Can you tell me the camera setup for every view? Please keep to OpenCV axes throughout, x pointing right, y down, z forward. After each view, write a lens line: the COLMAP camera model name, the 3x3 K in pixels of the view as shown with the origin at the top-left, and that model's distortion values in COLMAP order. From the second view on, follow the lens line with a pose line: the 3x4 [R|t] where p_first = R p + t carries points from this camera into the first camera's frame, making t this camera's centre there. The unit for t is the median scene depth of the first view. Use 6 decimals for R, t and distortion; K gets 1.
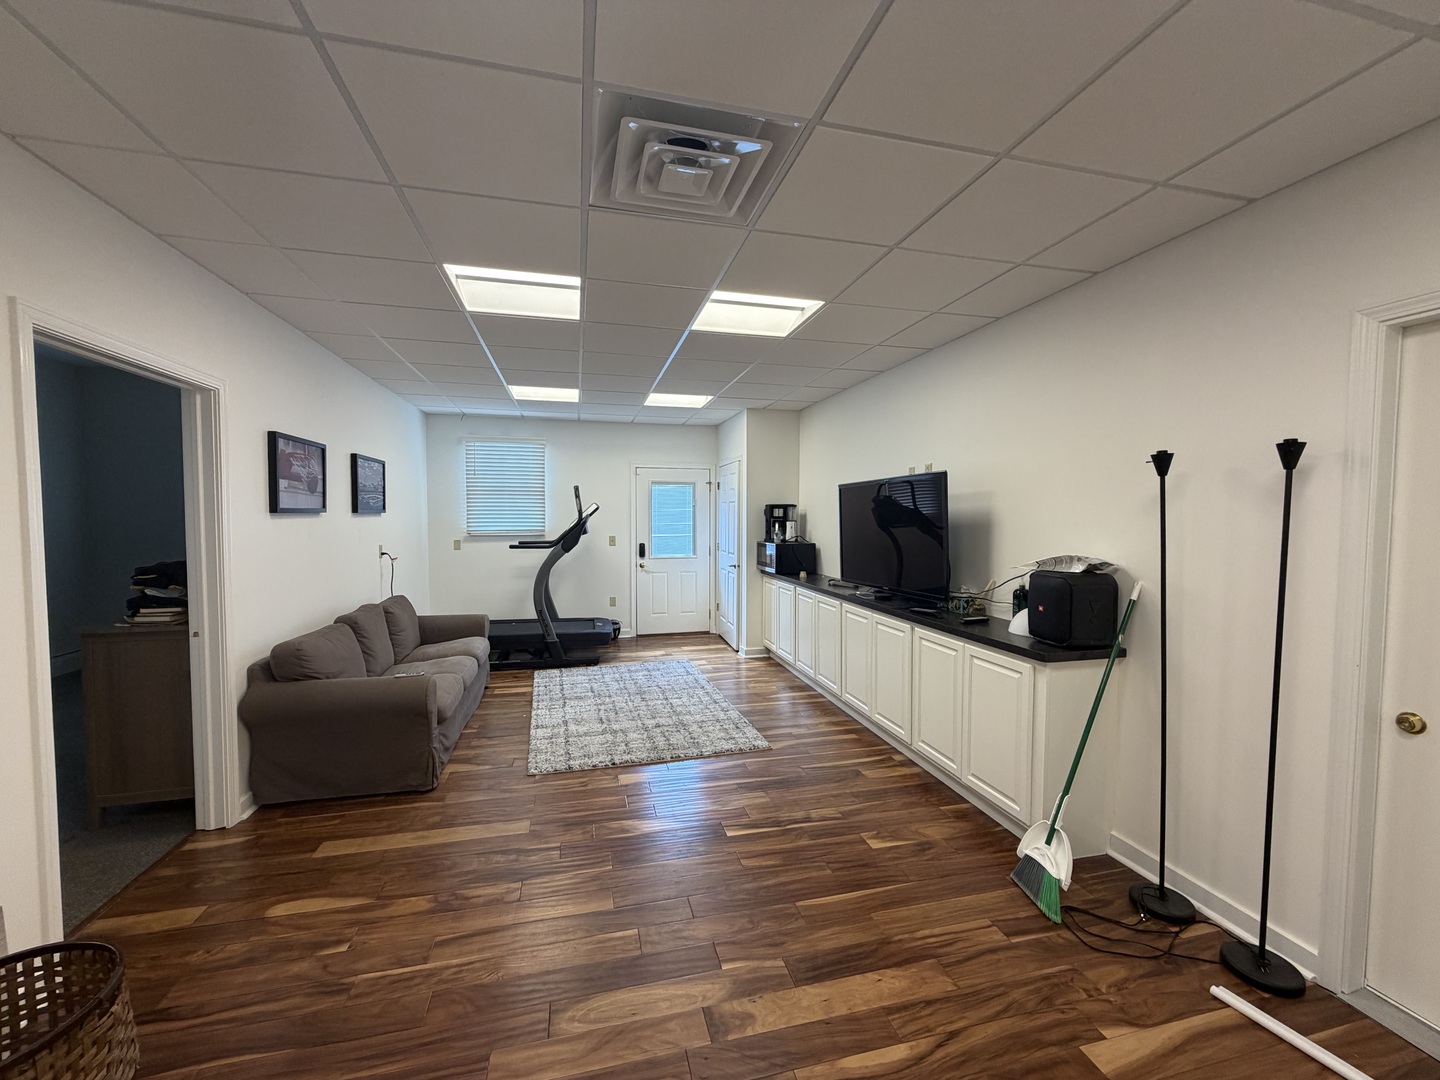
lens RADIAL K [[572.6, 0, 718.6], [0, 572.6, 540.3], [0, 0, 1]] dist [-0.000491, 0.000376]
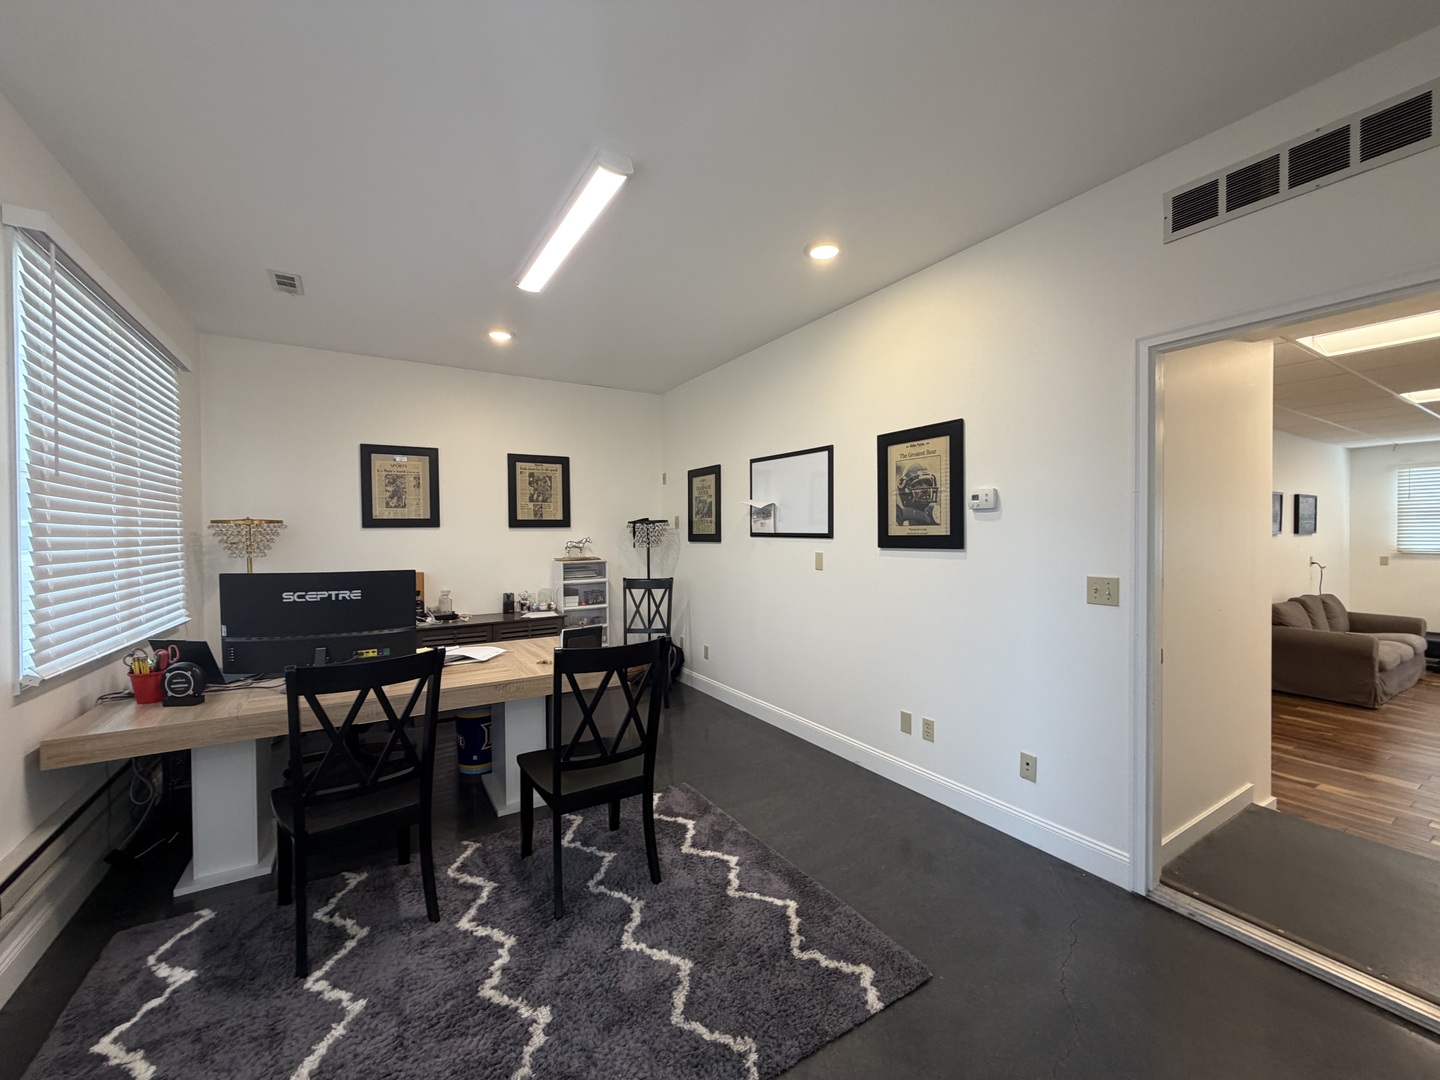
lens RADIAL K [[572.6, 0, 721.9], [0, 572.6, 540.5], [0, 0, 1]] dist [-0.000491, 0.000376]
pose [[0.302242, 0.000122, -0.953231, 0.322854], [-0.032603, 0.999416, -0.010210, 0.032400], [0.952673, 0.034164, 0.302070, -0.846602]]
